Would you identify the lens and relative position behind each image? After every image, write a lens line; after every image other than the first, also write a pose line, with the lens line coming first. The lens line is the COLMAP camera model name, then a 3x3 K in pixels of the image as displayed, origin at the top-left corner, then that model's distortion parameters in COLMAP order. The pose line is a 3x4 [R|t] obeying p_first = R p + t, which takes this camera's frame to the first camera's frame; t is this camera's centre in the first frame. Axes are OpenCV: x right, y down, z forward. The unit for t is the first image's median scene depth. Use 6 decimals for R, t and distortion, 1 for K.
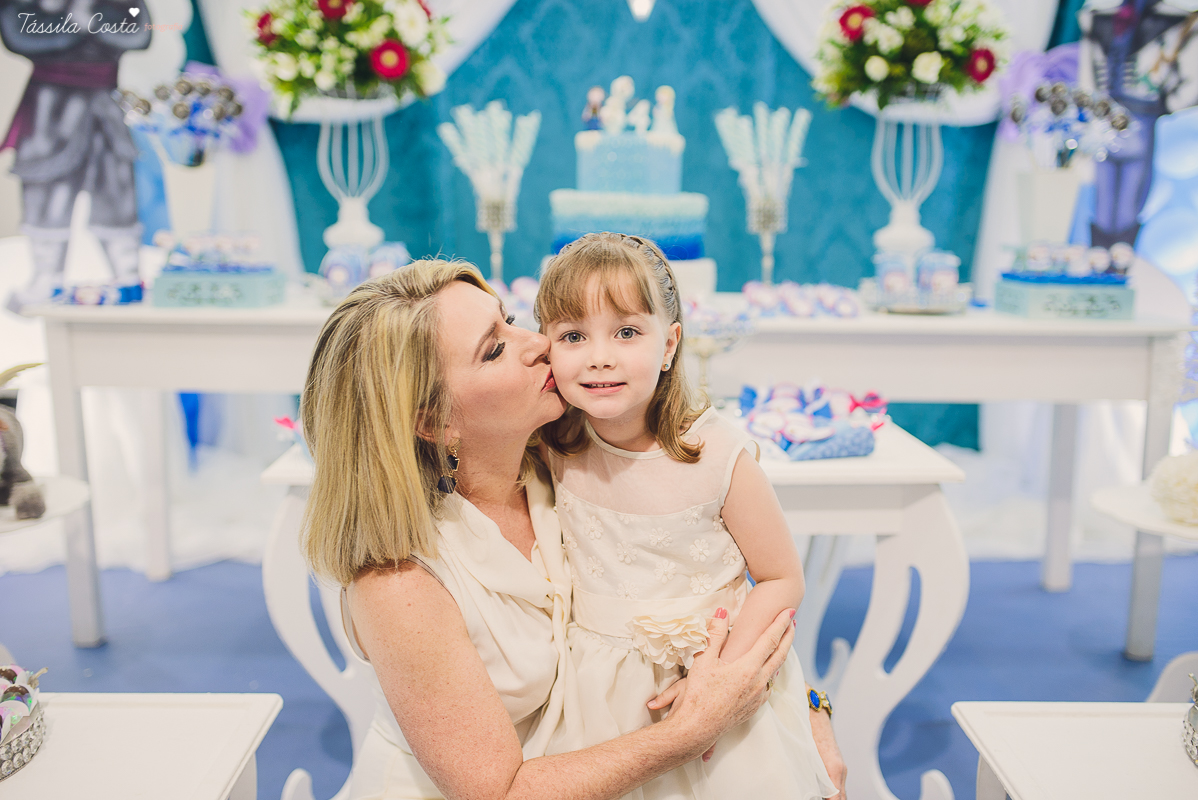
lens RADIAL K [[1217.2, 0, 599.0], [0, 1217.2, 400.0], [0, 0, 1]] dist [0.000150, 0.136741]
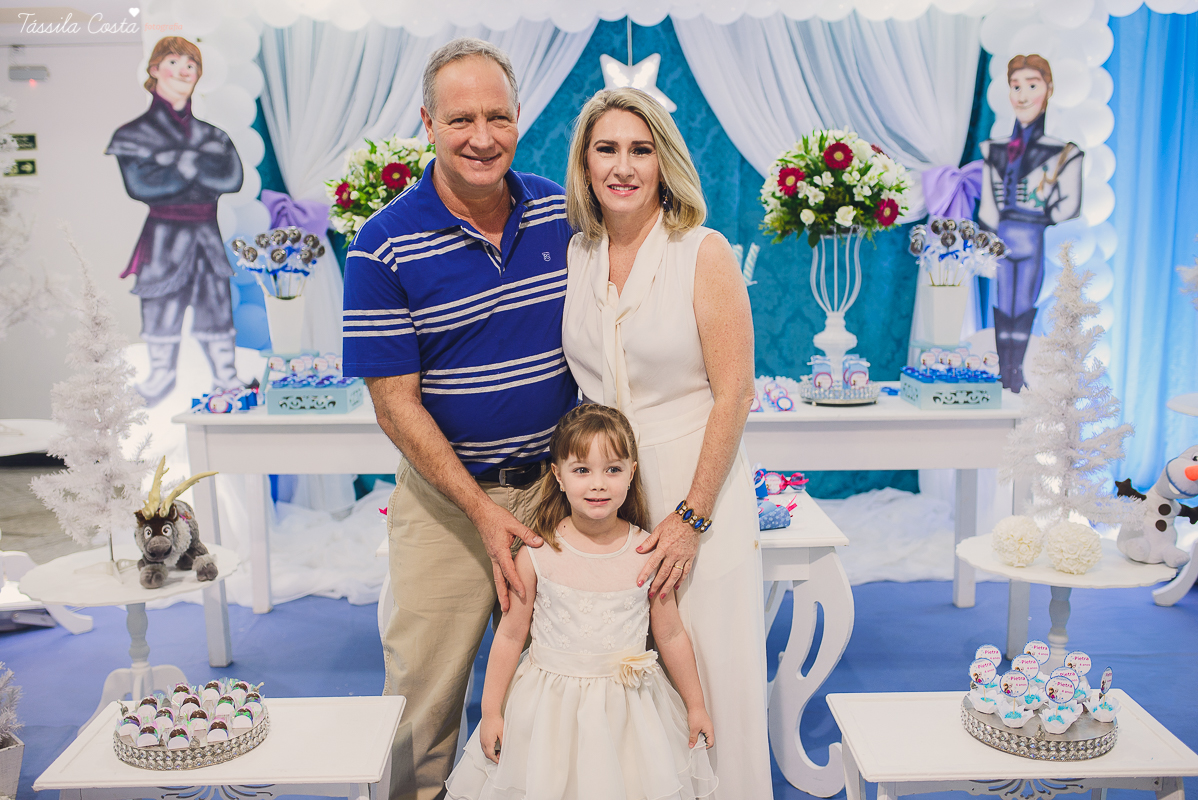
lens RADIAL K [[1217.2, 0, 599.0], [0, 1217.2, 400.0], [0, 0, 1]] dist [0.000150, 0.136741]
pose [[0.999741, -0.021601, -0.007191, 0.007232], [0.021550, 0.999742, -0.007130, -0.064860], [0.007343, 0.006974, 0.999949, -0.296246]]
